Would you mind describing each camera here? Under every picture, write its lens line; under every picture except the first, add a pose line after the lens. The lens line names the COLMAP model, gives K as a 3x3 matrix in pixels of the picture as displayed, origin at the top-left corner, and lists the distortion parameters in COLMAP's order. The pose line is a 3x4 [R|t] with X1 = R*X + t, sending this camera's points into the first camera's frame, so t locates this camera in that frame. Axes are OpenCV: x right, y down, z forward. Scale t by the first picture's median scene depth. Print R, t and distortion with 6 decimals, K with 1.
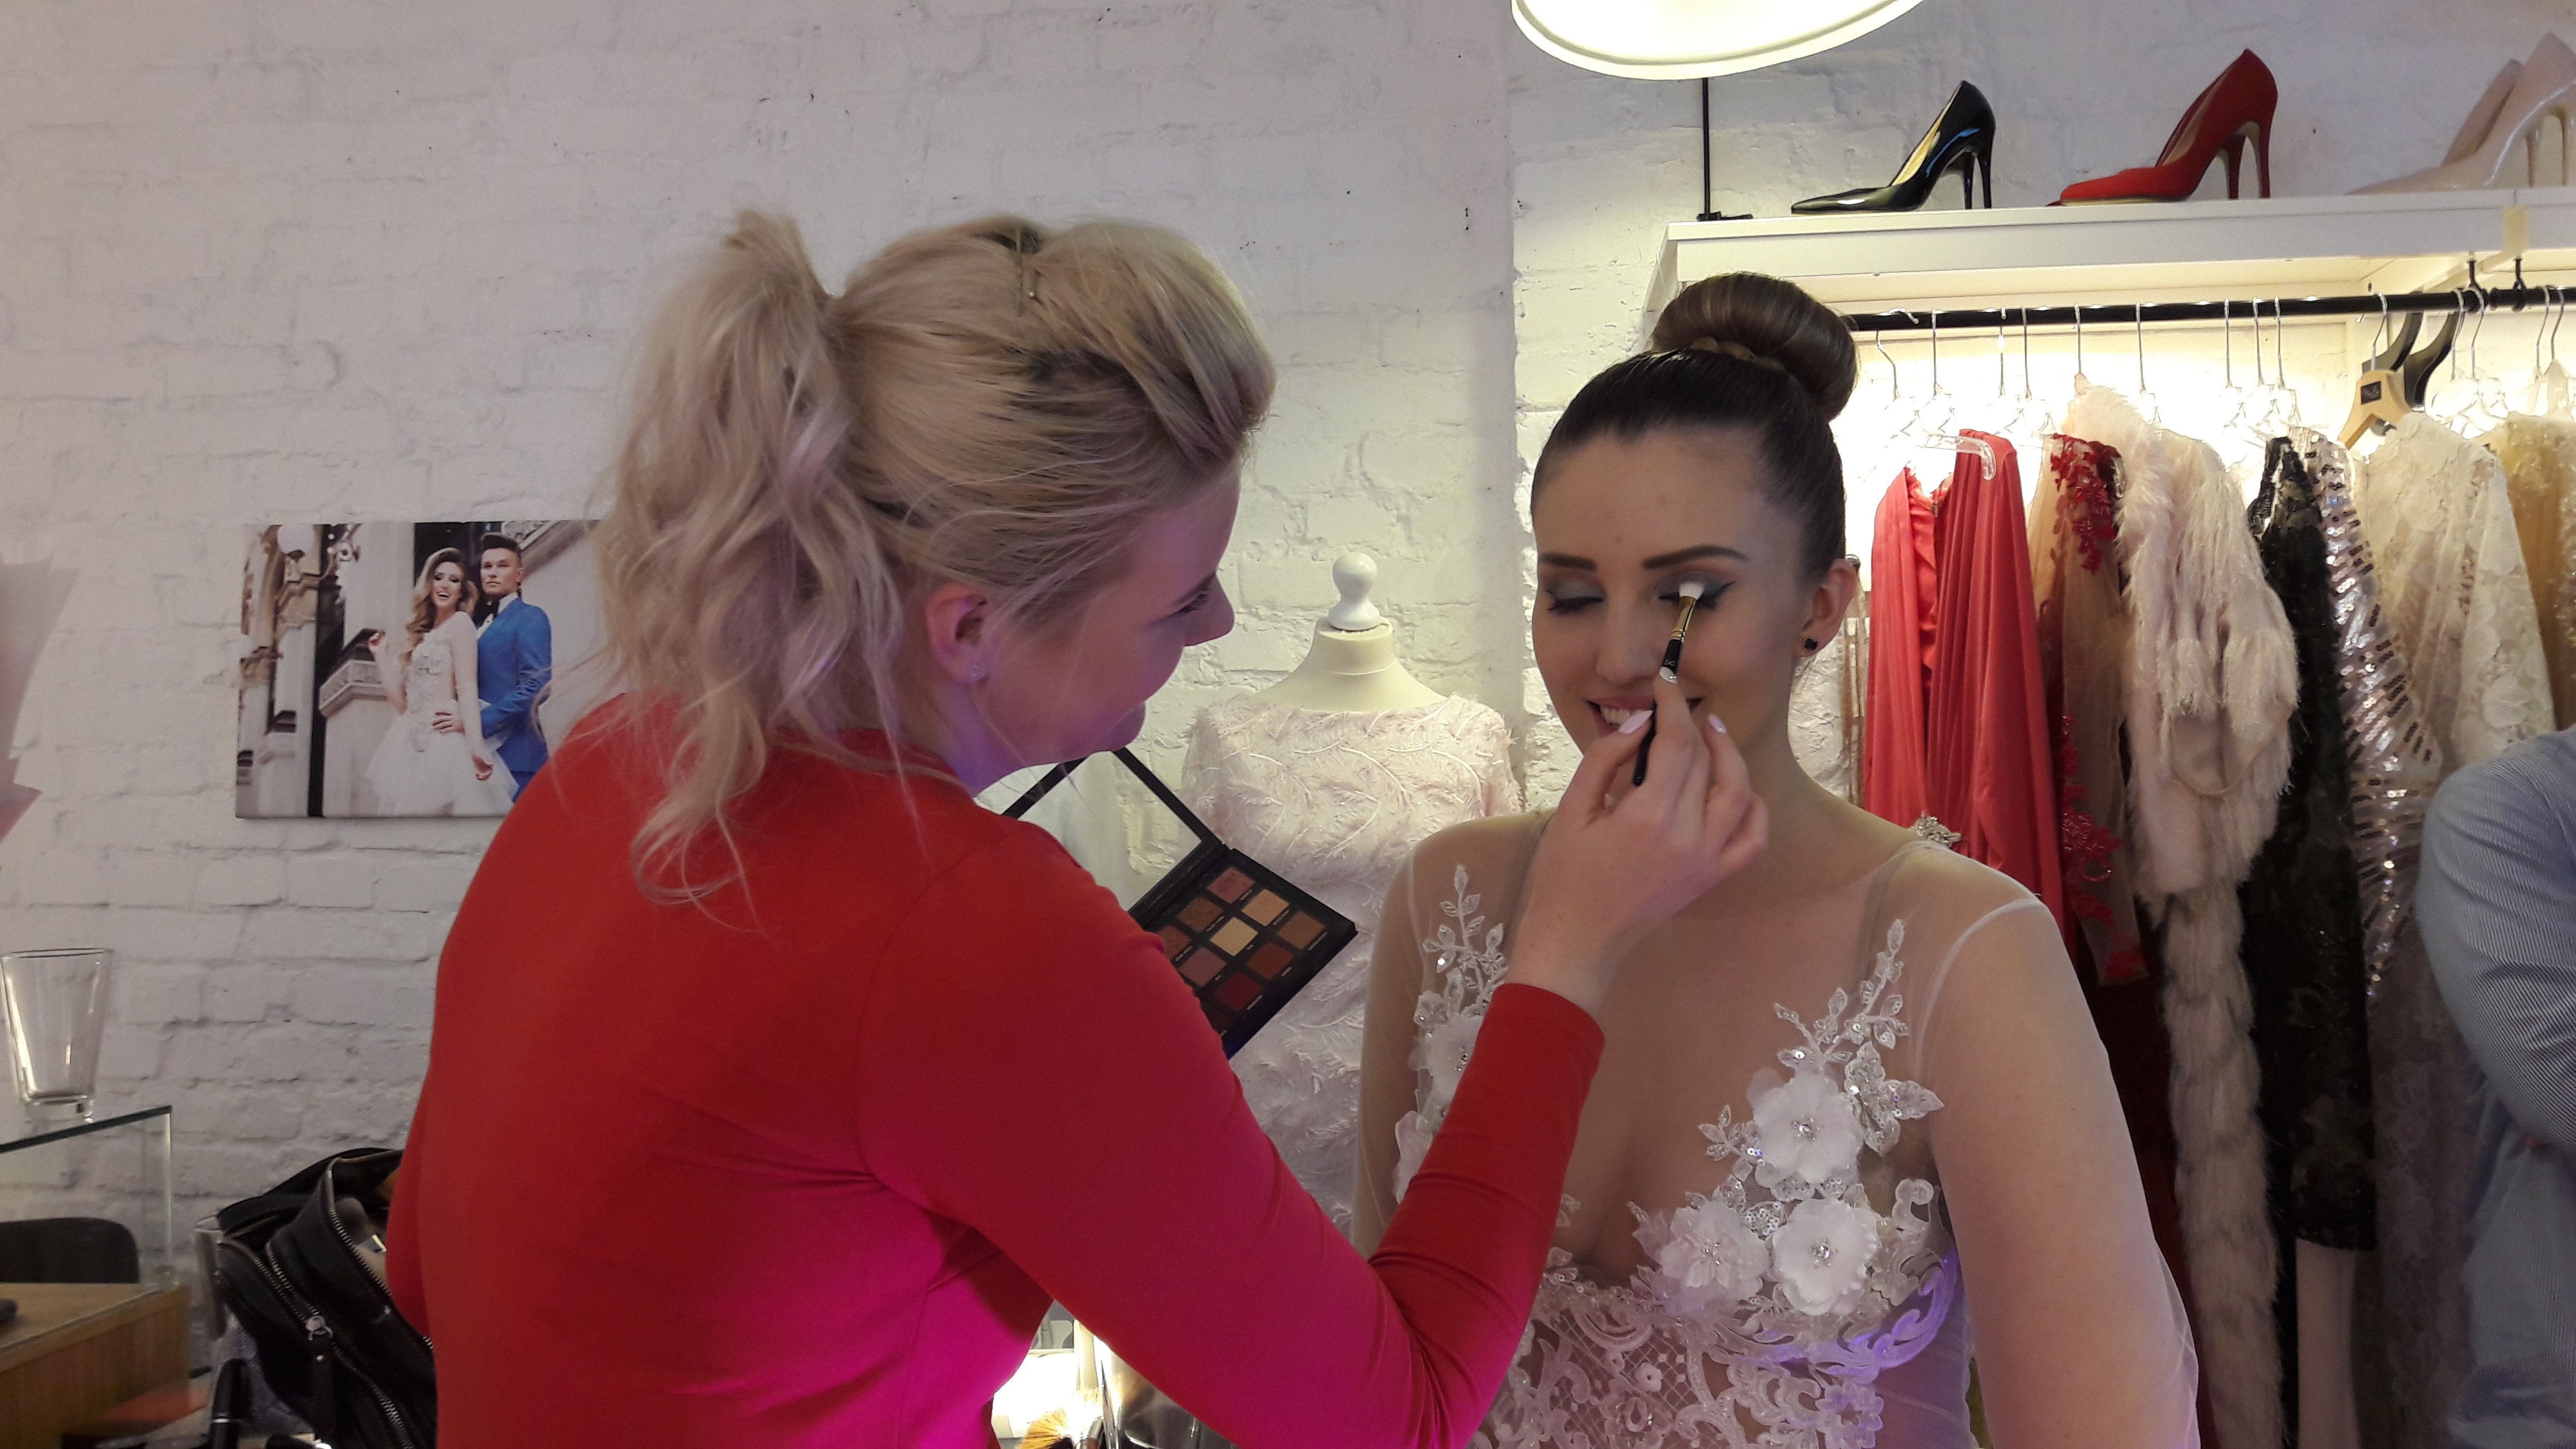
lens RADIAL K [[2289.7, 0, 1274.8], [0, 2289.7, 732.3], [0, 0, 1]] dist [0.107585, -0.191810]
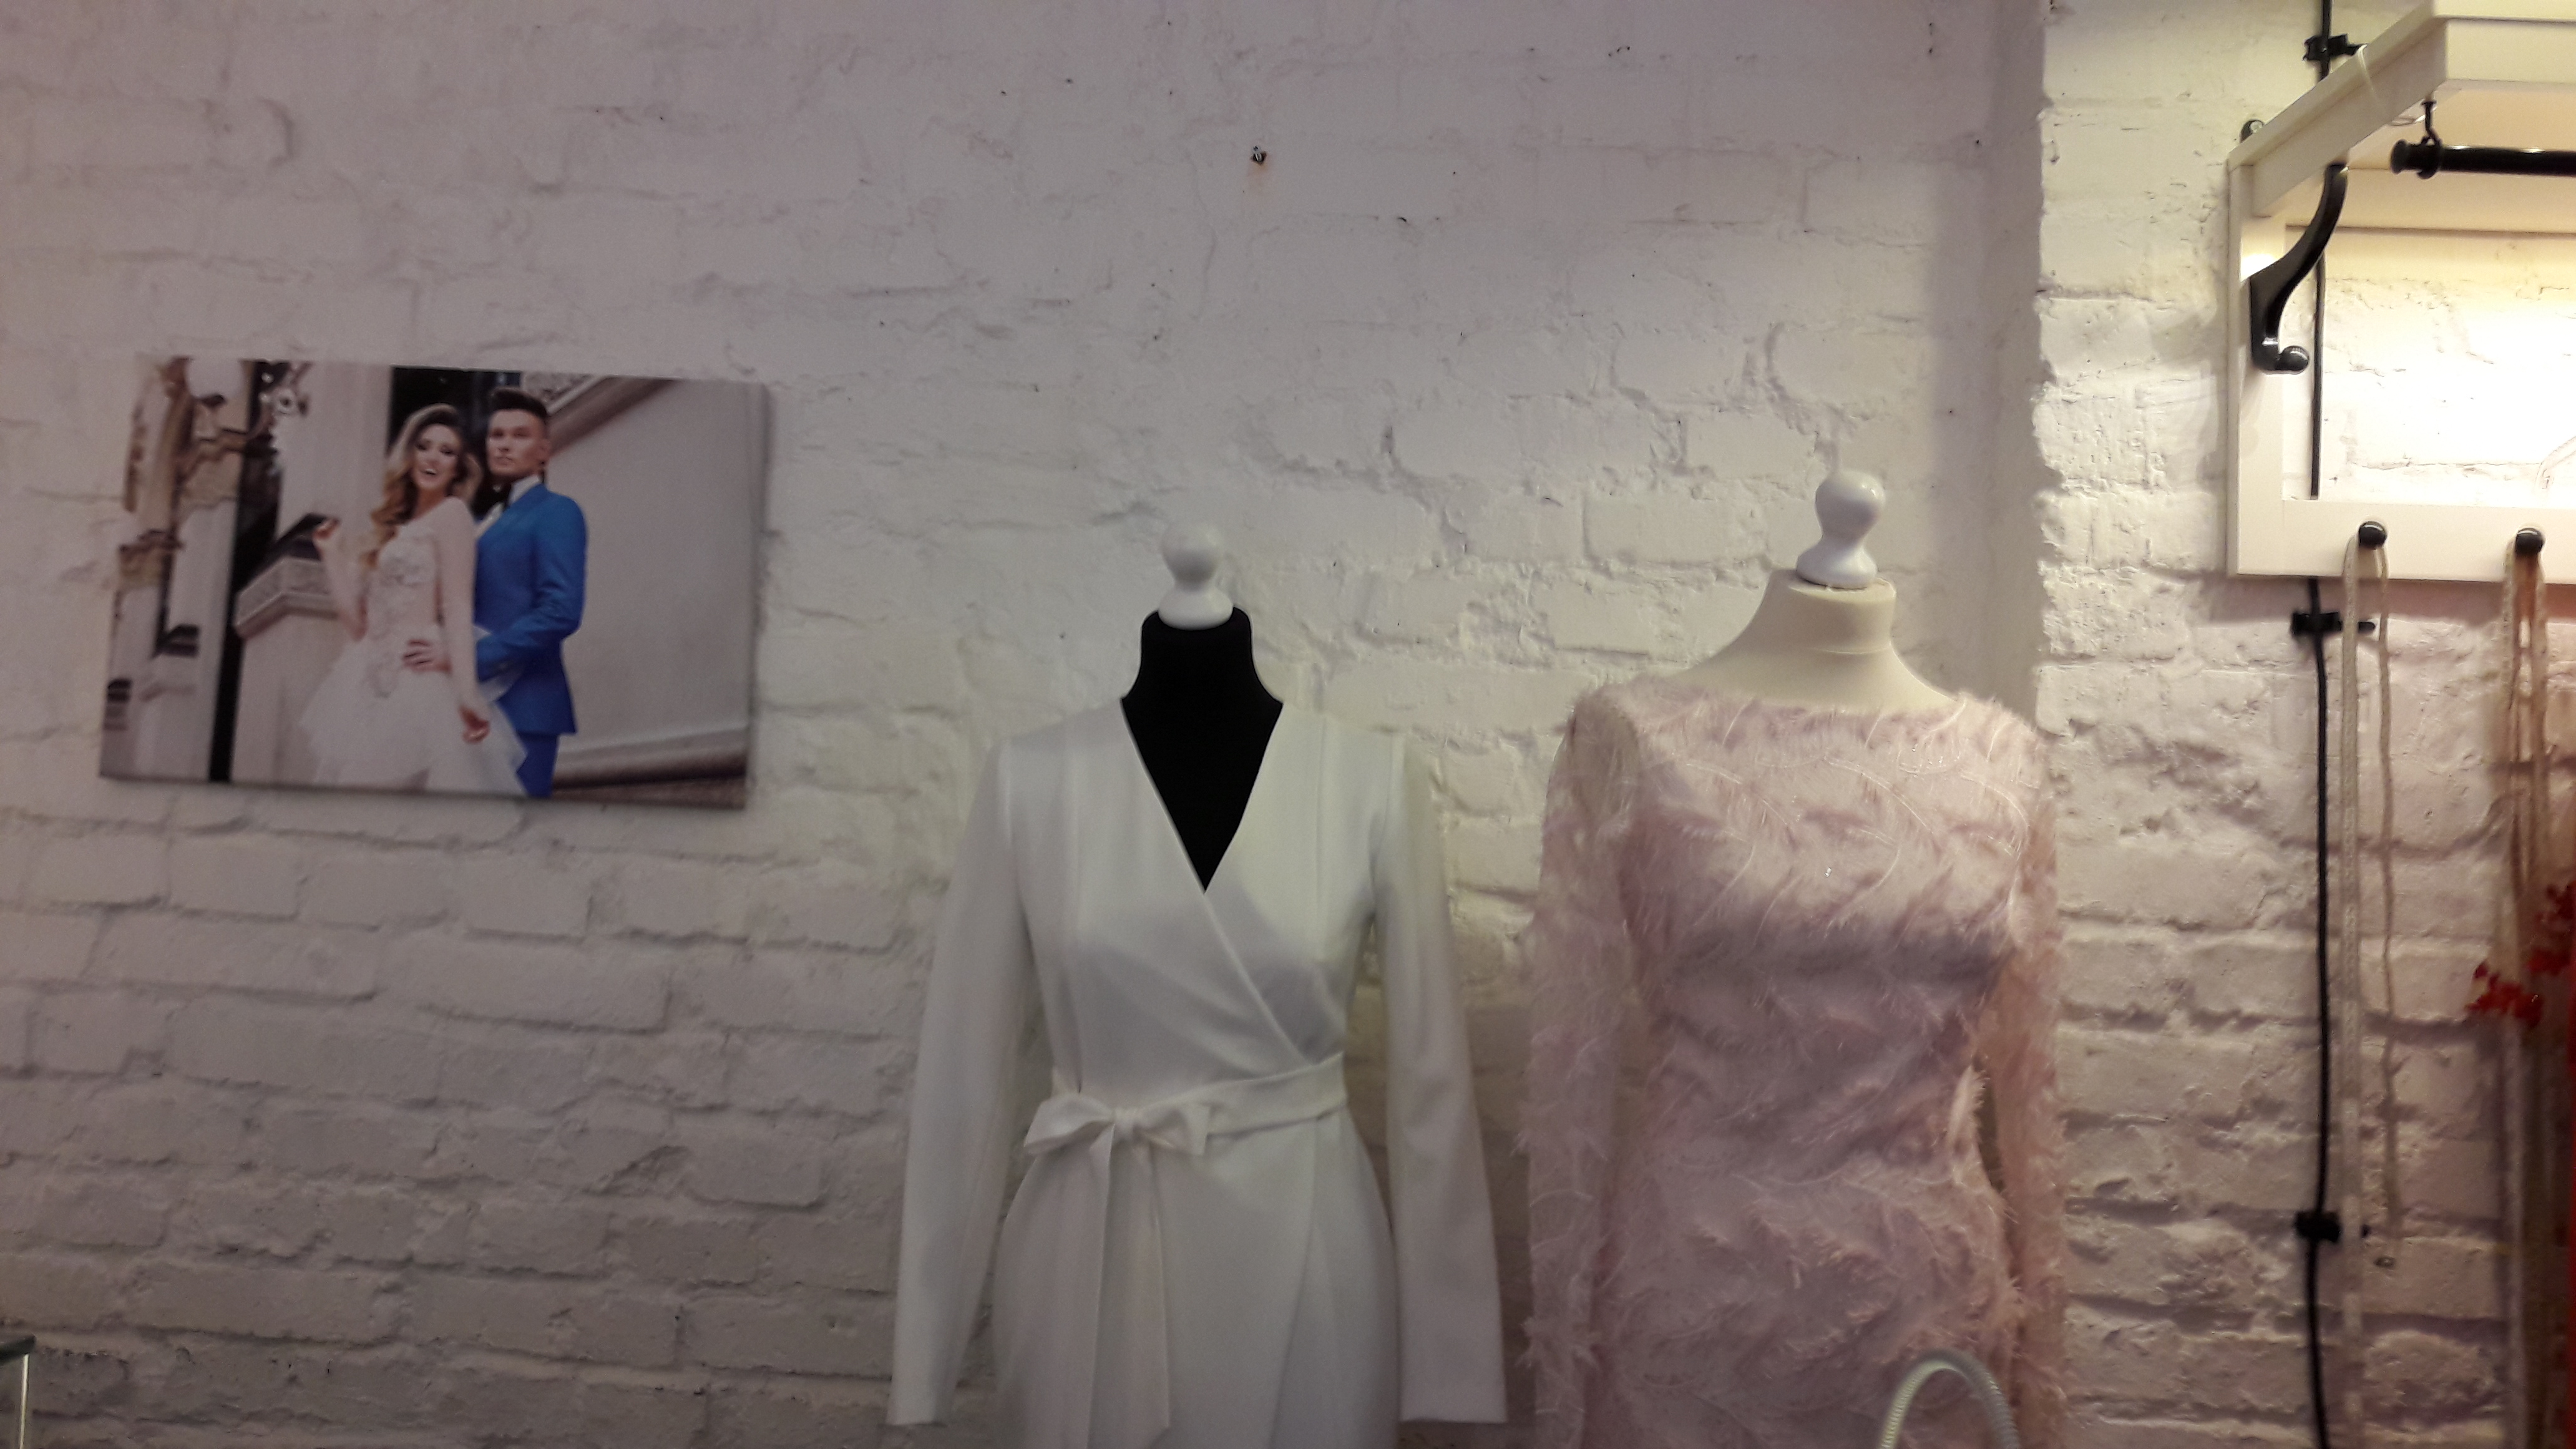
lens RADIAL K [[2289.7, 0, 1266.5], [0, 2289.7, 731.0], [0, 0, 1]] dist [0.107585, -0.191810]
pose [[0.995517, 0.057428, 0.075149, -0.156763], [-0.056257, 0.998261, -0.017610, 0.015960], [-0.076030, 0.013304, 0.997017, 0.289575]]
